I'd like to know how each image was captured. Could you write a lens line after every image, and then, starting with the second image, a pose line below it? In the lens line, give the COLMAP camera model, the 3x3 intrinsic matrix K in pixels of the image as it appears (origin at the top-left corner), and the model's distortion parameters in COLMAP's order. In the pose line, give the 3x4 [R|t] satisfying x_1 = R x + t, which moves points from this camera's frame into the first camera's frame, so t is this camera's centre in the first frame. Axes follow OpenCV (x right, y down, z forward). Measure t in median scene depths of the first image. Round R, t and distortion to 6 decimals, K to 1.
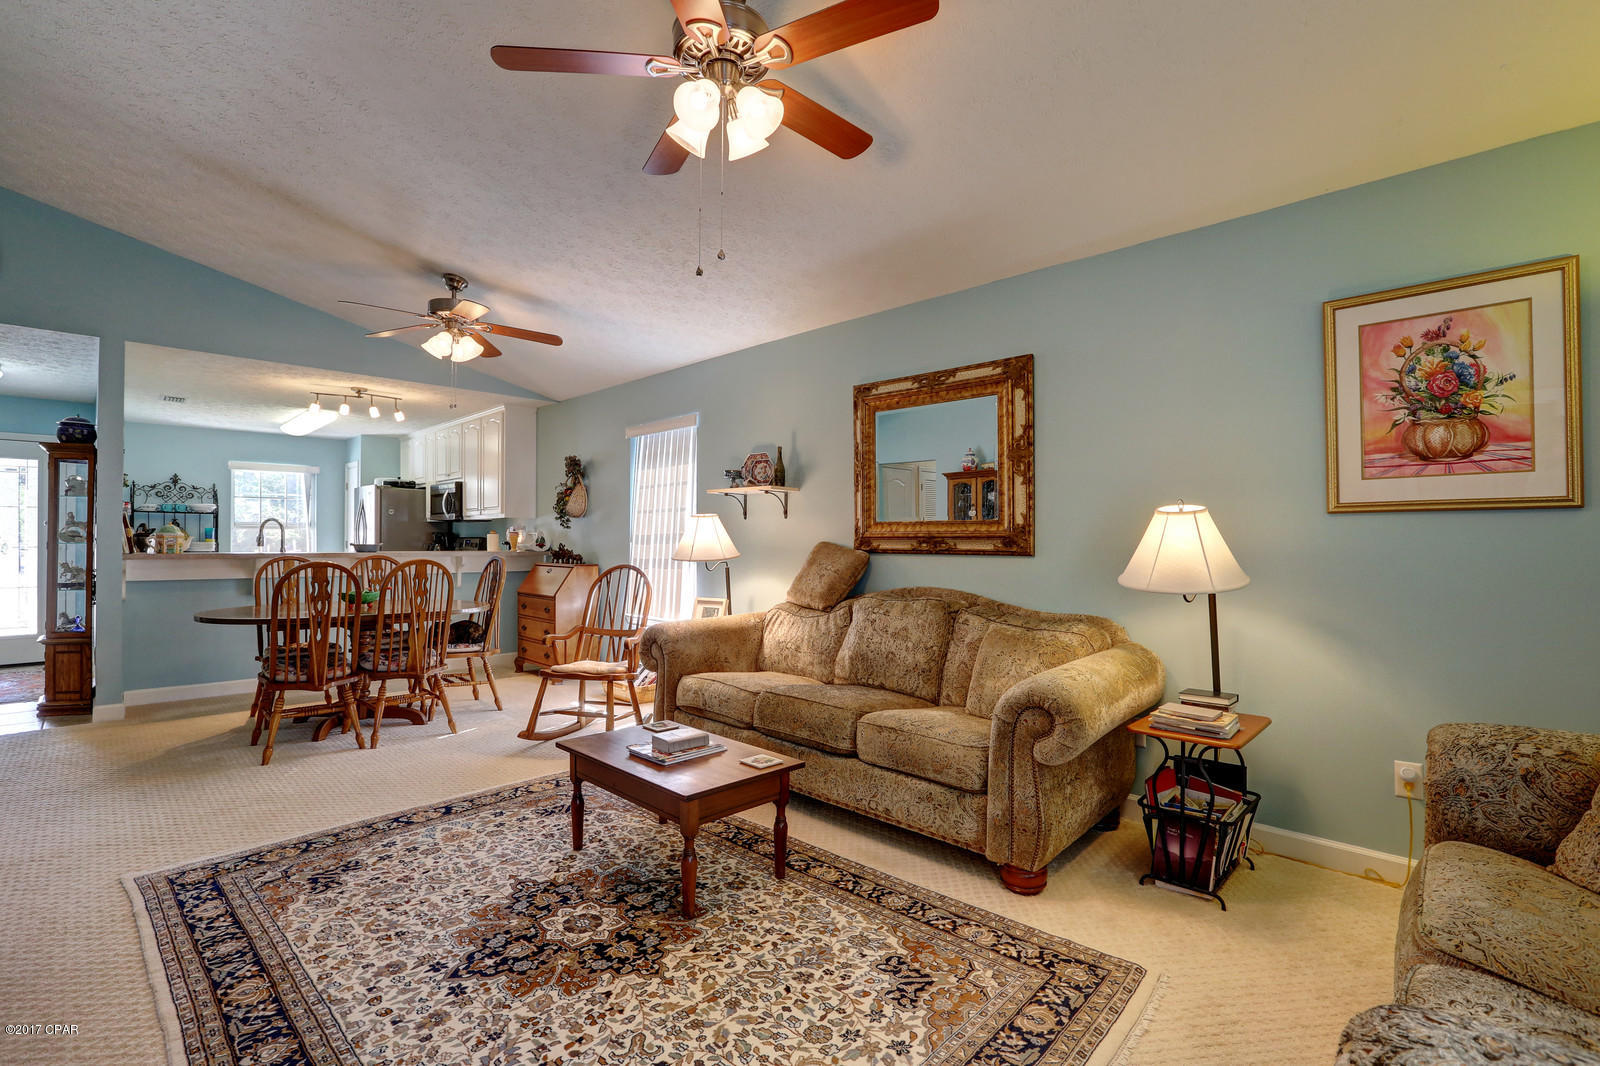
lens RADIAL K [[732.4, 0, 830.5], [0, 732.4, 538.3], [0, 0, 1]] dist [-0.038847, 0.005410]
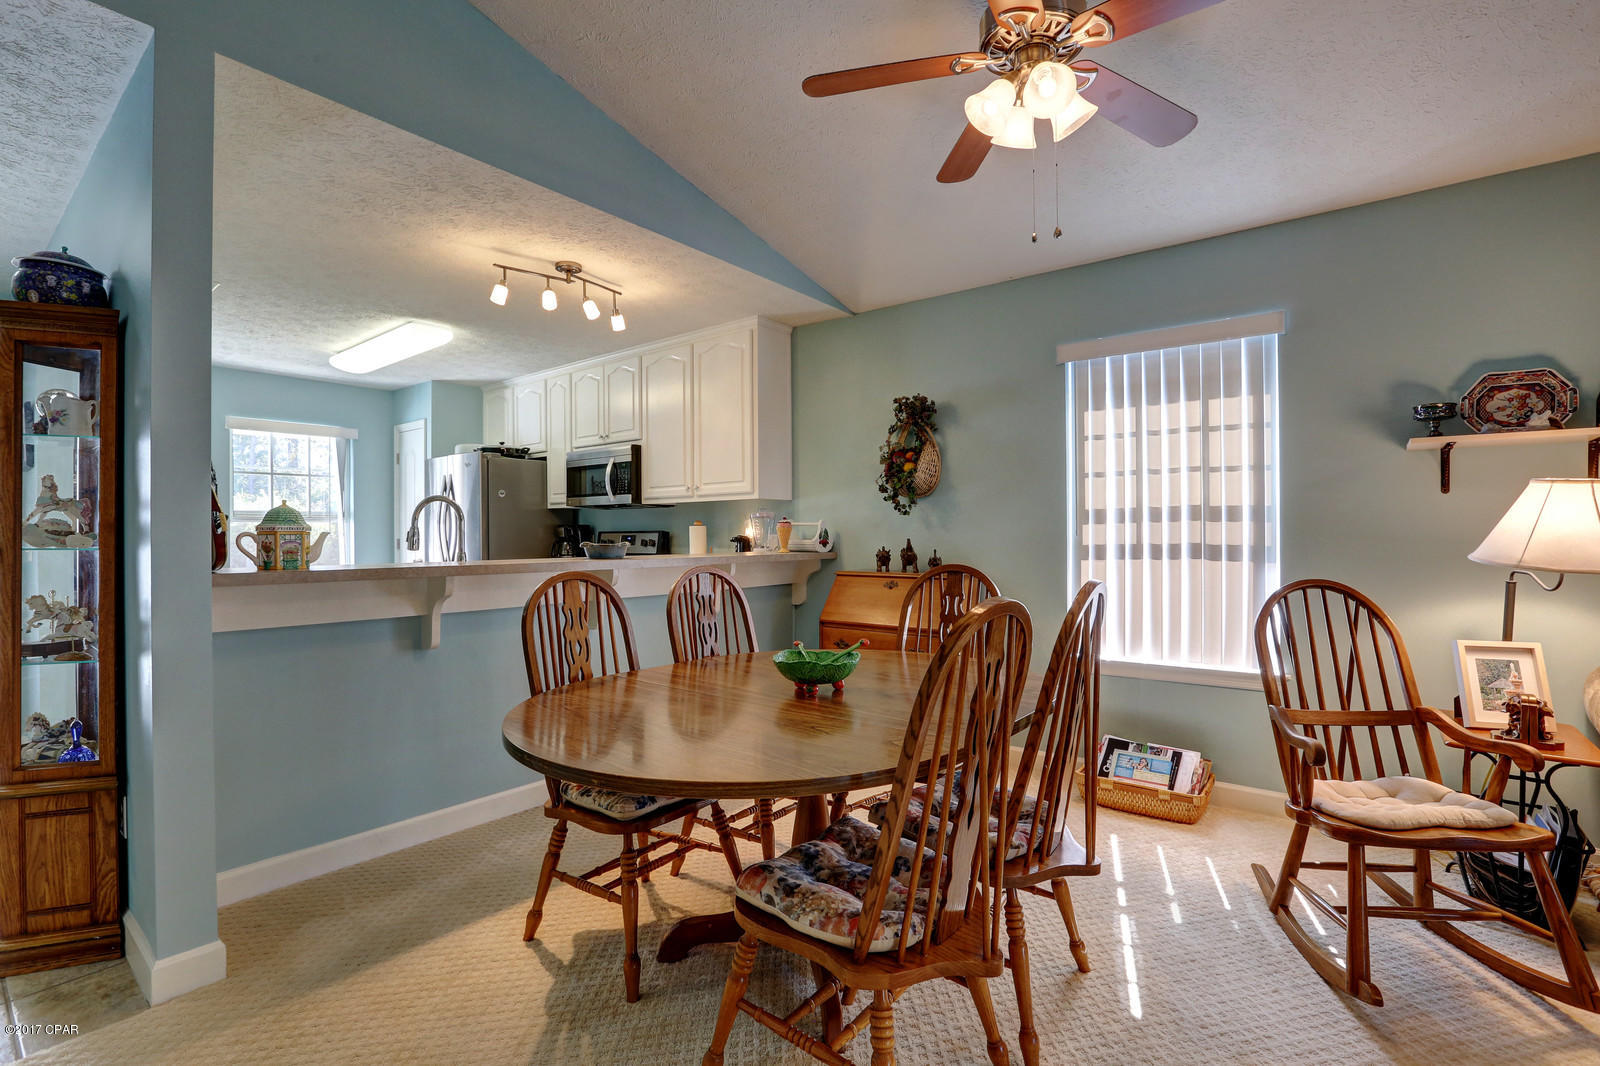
lens RADIAL K [[732.4, 0, 800.3], [0, 732.4, 535.2], [0, 0, 1]] dist [-0.038847, 0.005410]
pose [[0.995202, -0.008036, 0.097508, -0.866070], [0.007788, 0.999965, 0.002921, 0.001389], [-0.097528, -0.002148, 0.995230, 0.689738]]
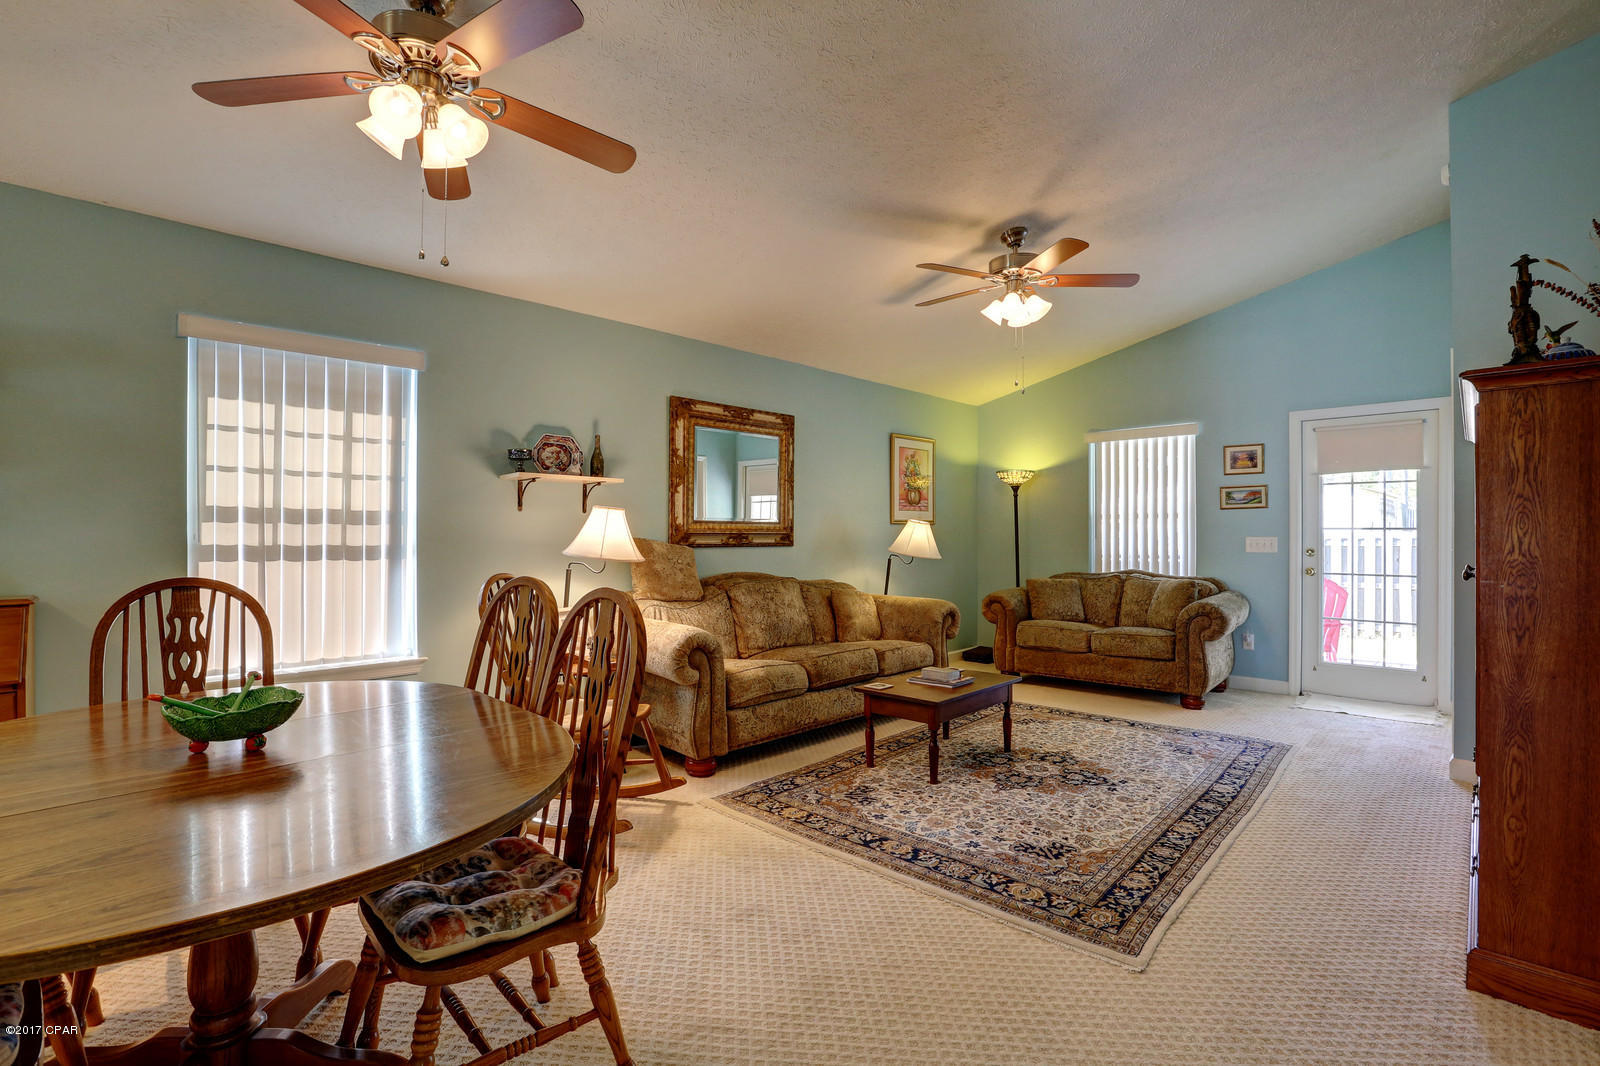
lens RADIAL K [[732.4, 0, 790.6], [0, 732.4, 527.7], [0, 0, 1]] dist [-0.038847, 0.005410]
pose [[0.015469, 0.007050, 0.999855, -1.204887], [-0.008812, 0.999937, -0.006914, -0.003907], [-0.999842, -0.008703, 0.015530, 0.916723]]
